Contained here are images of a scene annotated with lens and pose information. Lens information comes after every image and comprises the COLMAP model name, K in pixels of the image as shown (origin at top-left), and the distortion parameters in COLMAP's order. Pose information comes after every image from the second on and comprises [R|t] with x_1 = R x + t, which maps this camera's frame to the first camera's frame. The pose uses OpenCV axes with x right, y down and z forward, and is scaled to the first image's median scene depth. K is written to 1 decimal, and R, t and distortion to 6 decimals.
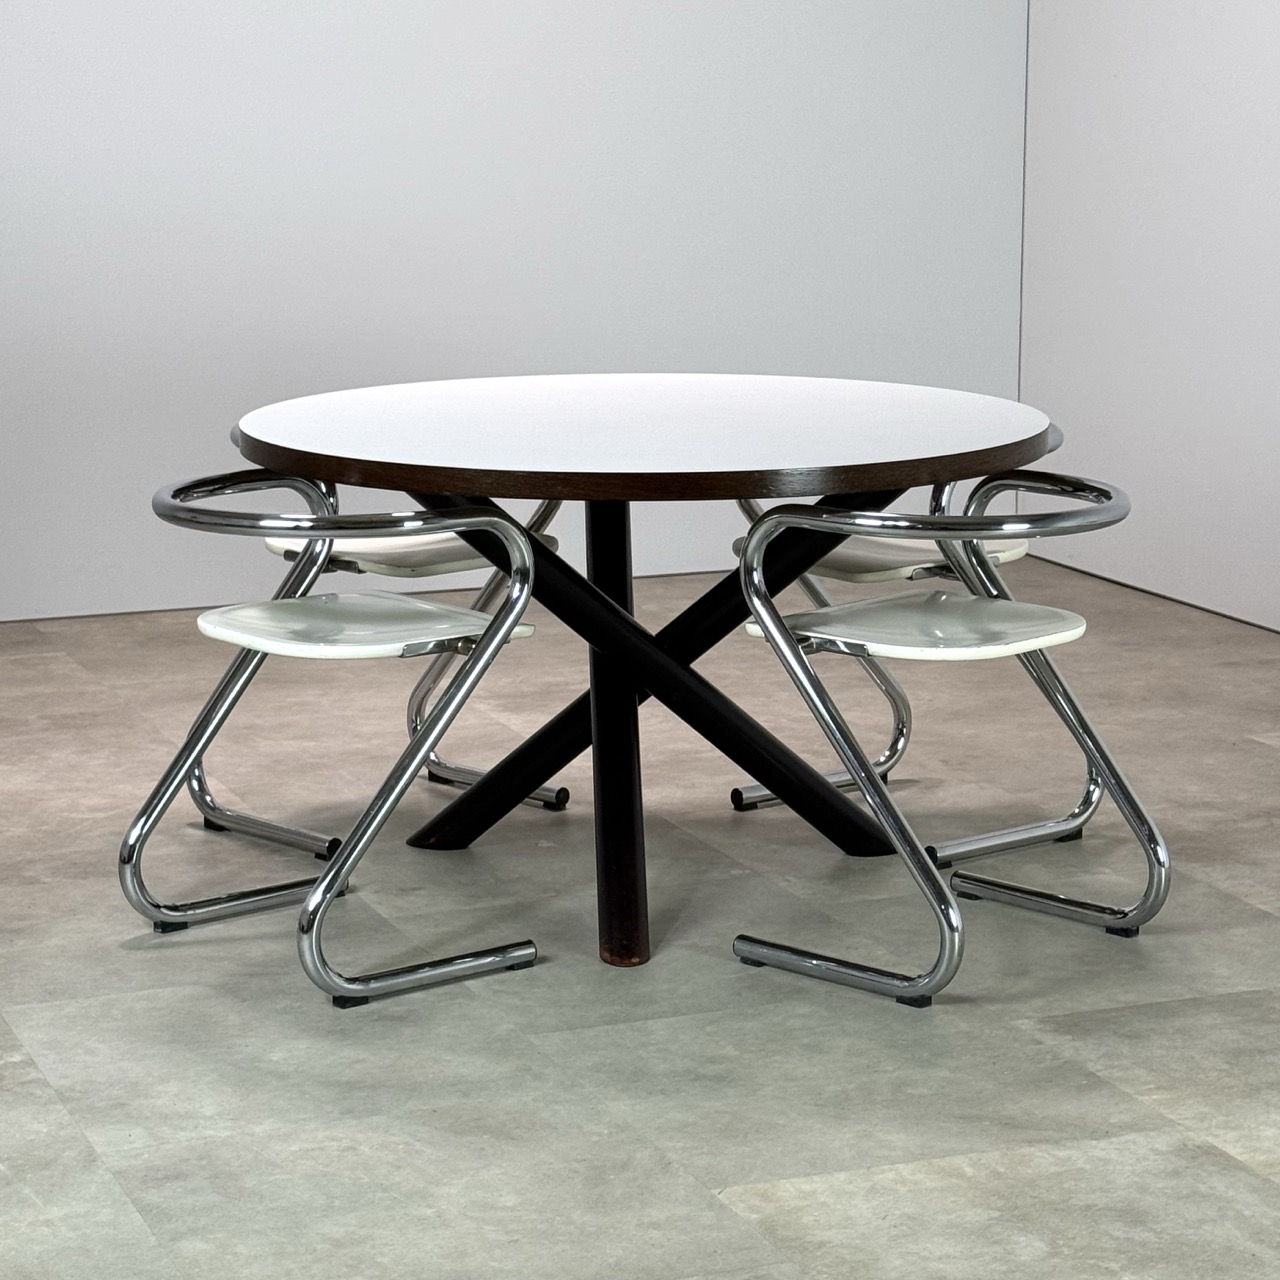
lens RADIAL K [[3285.2, 0, 637.9], [0, 3285.2, 642.5], [0, 0, 1]] dist [0.129668, 0.000000]
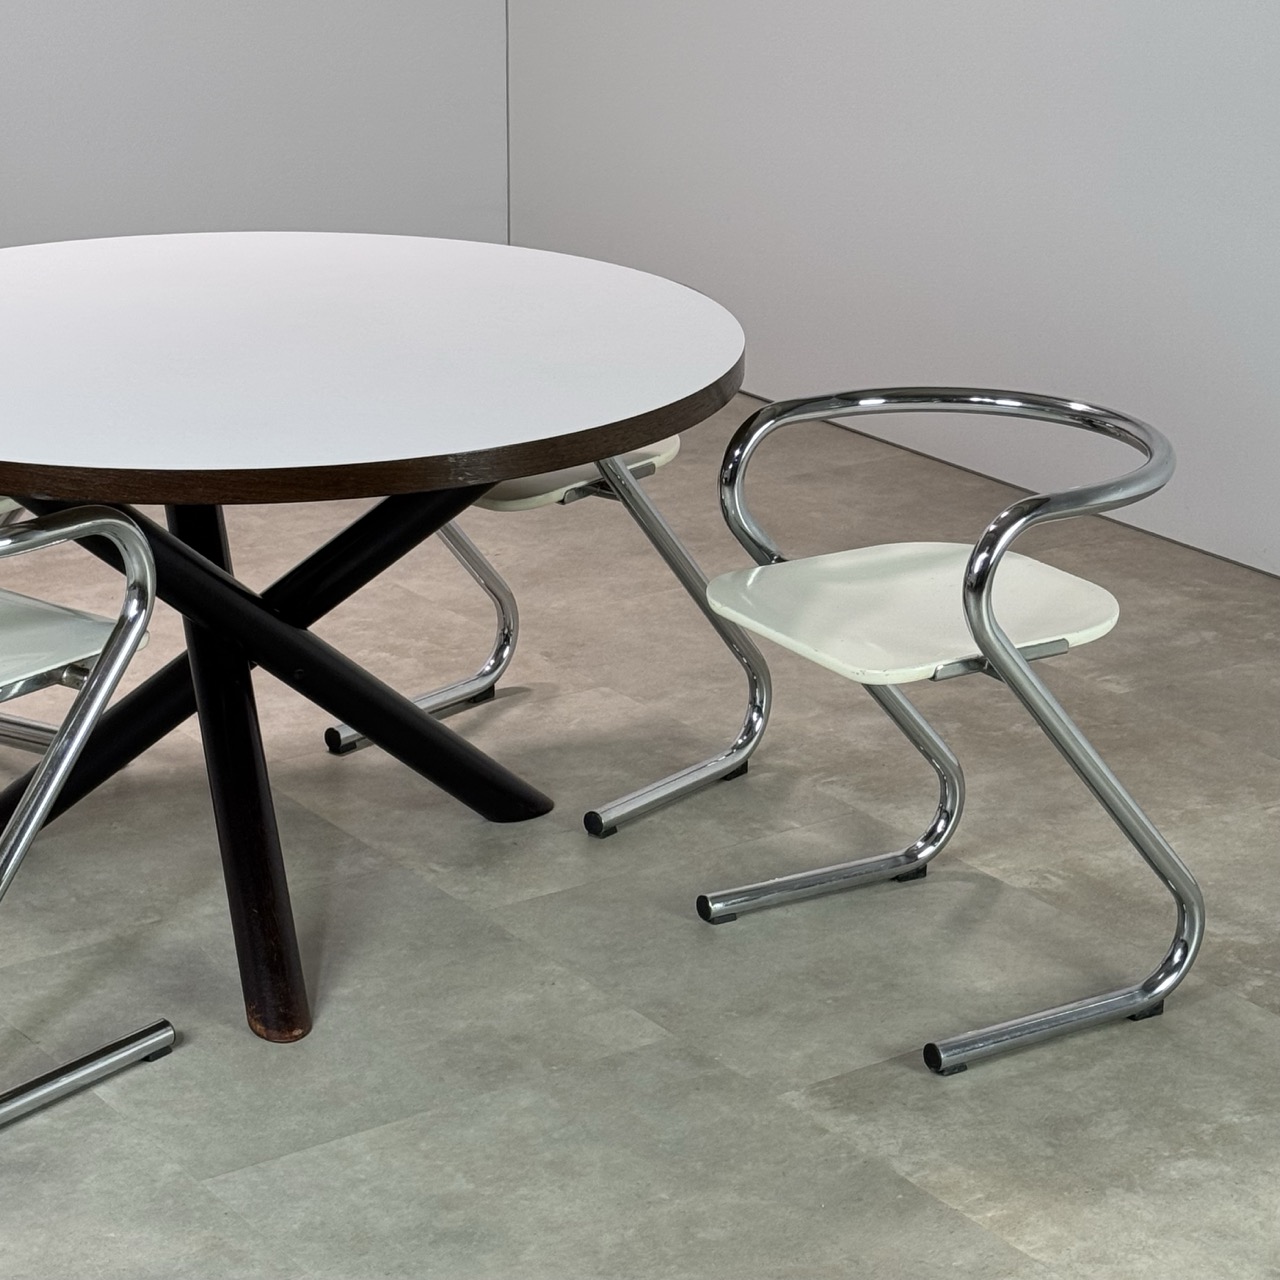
lens RADIAL K [[3285.2, 0, 641.6], [0, 3285.2, 636.1], [0, 0, 1]] dist [0.129668, 0.000000]
pose [[0.973218, -0.064366, 0.220691, -0.087586], [0.033645, 0.989546, 0.140238, -0.107103], [-0.227411, -0.129056, 0.965209, 0.197865]]
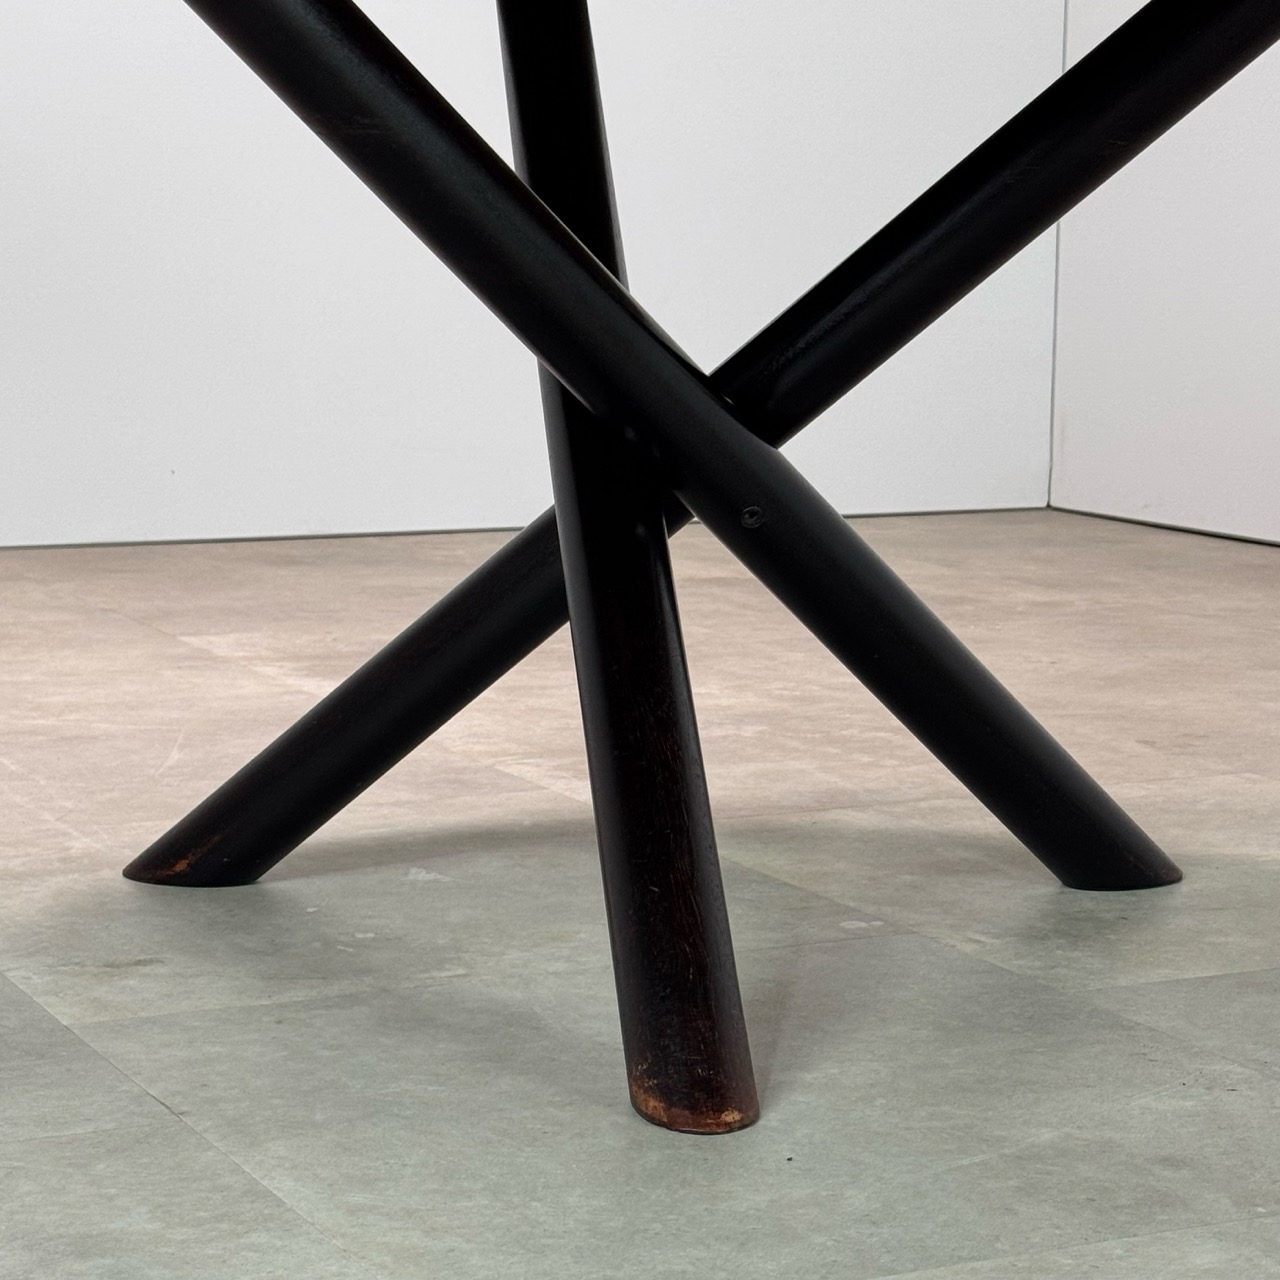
lens RADIAL K [[3167.9, 0, 638.4], [0, 3167.9, 639.8], [0, 0, 1]] dist [0.142511, 0.000000]
pose [[0.996564, 0.003432, 0.082751, -0.038499], [0.001126, 0.998488, -0.054962, 0.057645], [-0.082815, 0.054866, 0.995054, 0.594921]]
